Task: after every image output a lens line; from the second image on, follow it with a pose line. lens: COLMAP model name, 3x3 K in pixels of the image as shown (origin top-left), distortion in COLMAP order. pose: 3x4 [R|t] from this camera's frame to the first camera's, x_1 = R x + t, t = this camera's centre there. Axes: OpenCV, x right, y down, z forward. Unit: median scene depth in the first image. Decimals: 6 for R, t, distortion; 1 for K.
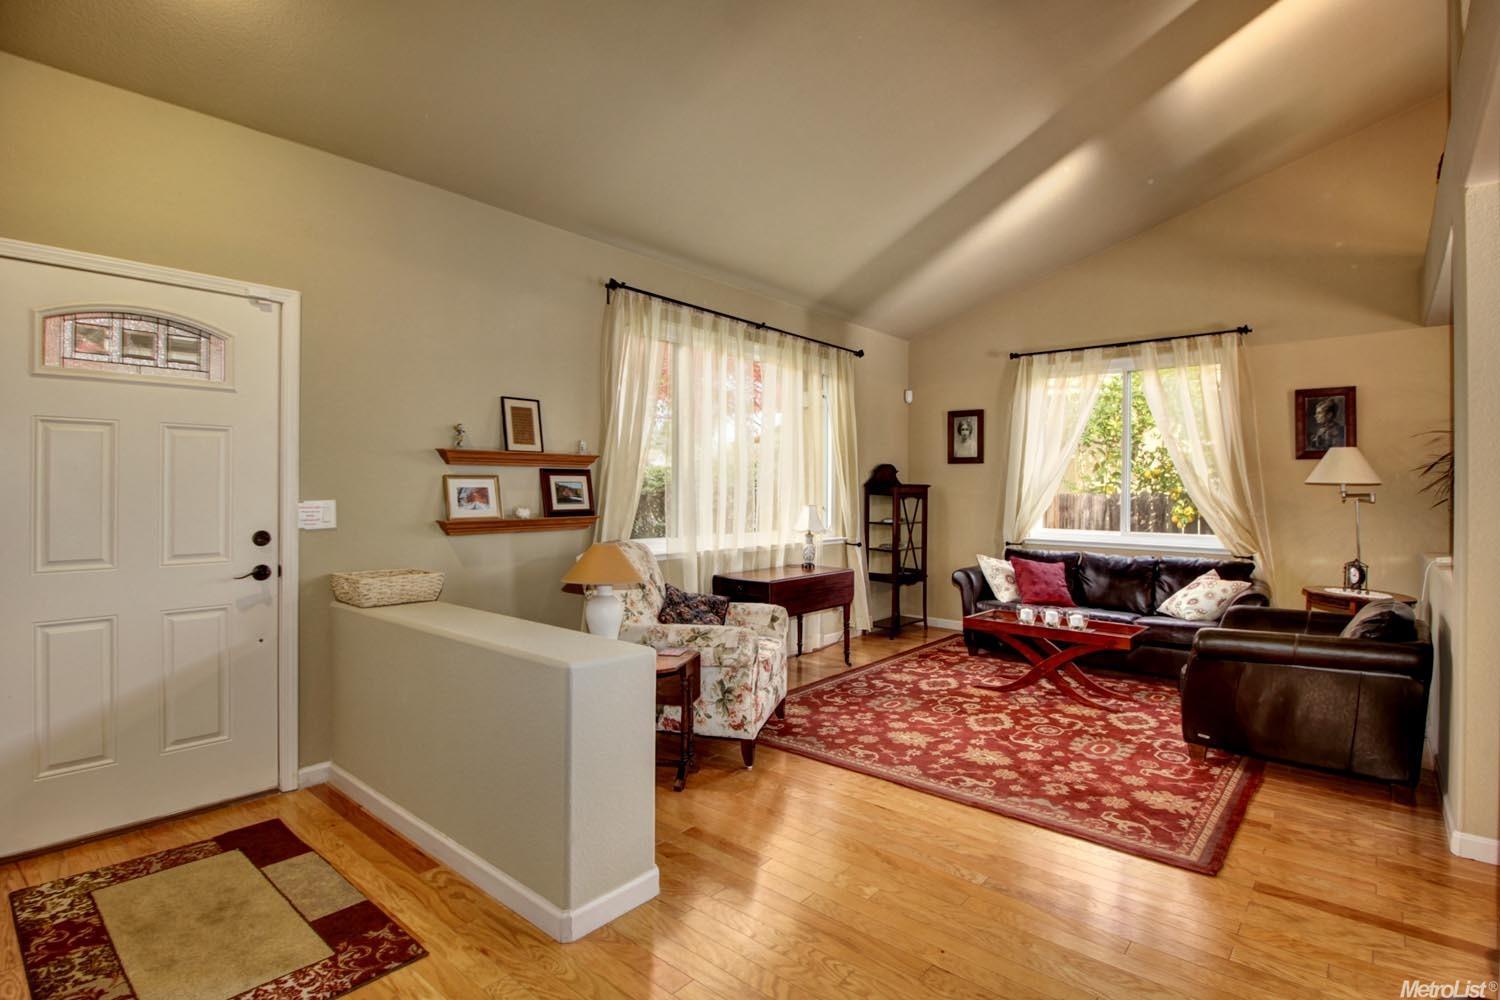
lens RADIAL K [[728.4, 0, 726.0], [0, 728.4, 489.0], [0, 0, 1]] dist [-0.000746, -0.000430]
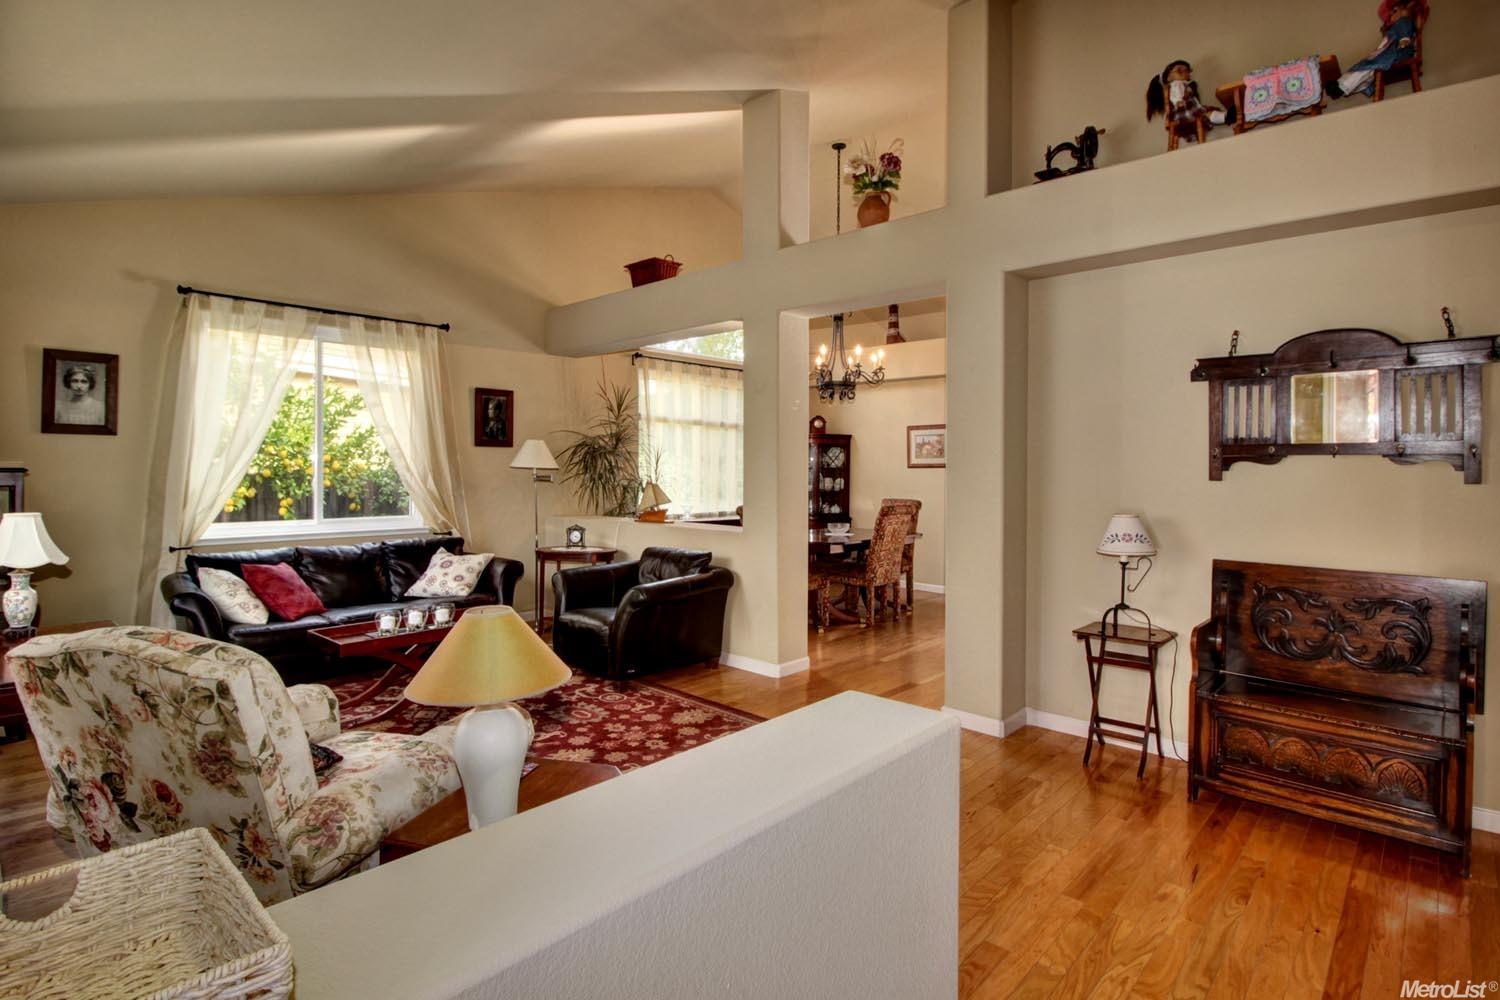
lens RADIAL K [[749.1, 0, 790.4], [0, 749.1, 480.2], [0, 0, 1]] dist [0.002526, -0.000409]
pose [[0.001247, -0.026289, 0.999654, -0.535719], [-0.005463, 0.999639, 0.026296, -0.025062], [-0.999984, -0.005494, 0.001103, 0.600071]]
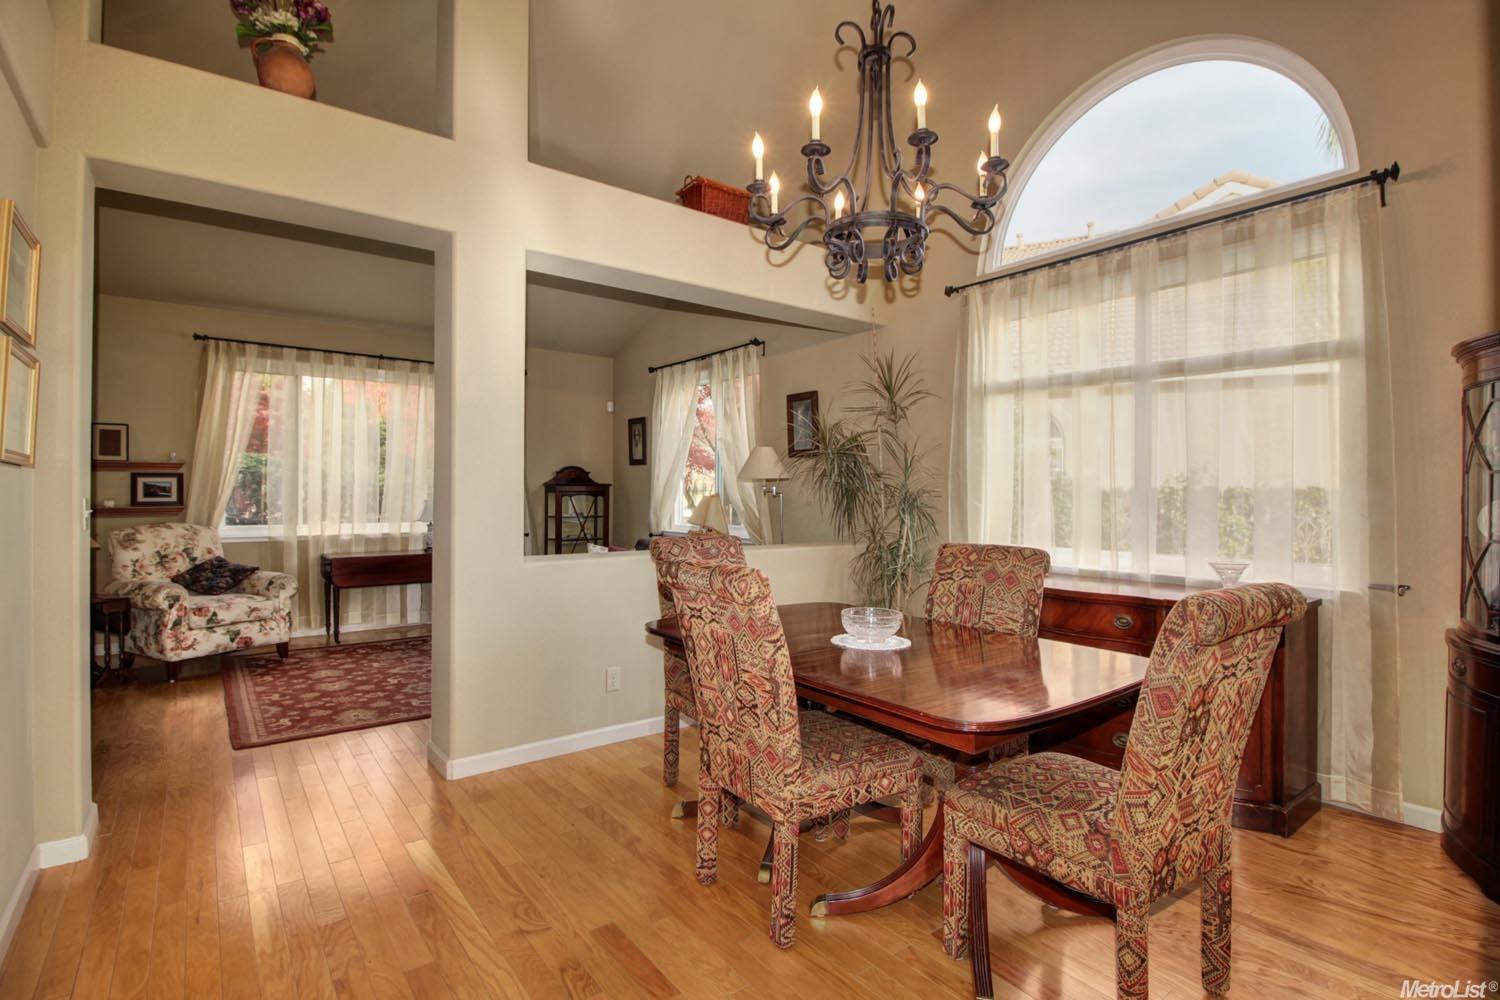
lens RADIAL K [[728.4, 0, 726.0], [0, 728.4, 489.0], [0, 0, 1]] dist [-0.000746, -0.000430]
pose [[0.975588, -0.003762, -0.219576, 1.143968], [0.002487, 0.999978, -0.006085, 0.015076], [0.219594, 0.005390, 0.975576, -0.120137]]
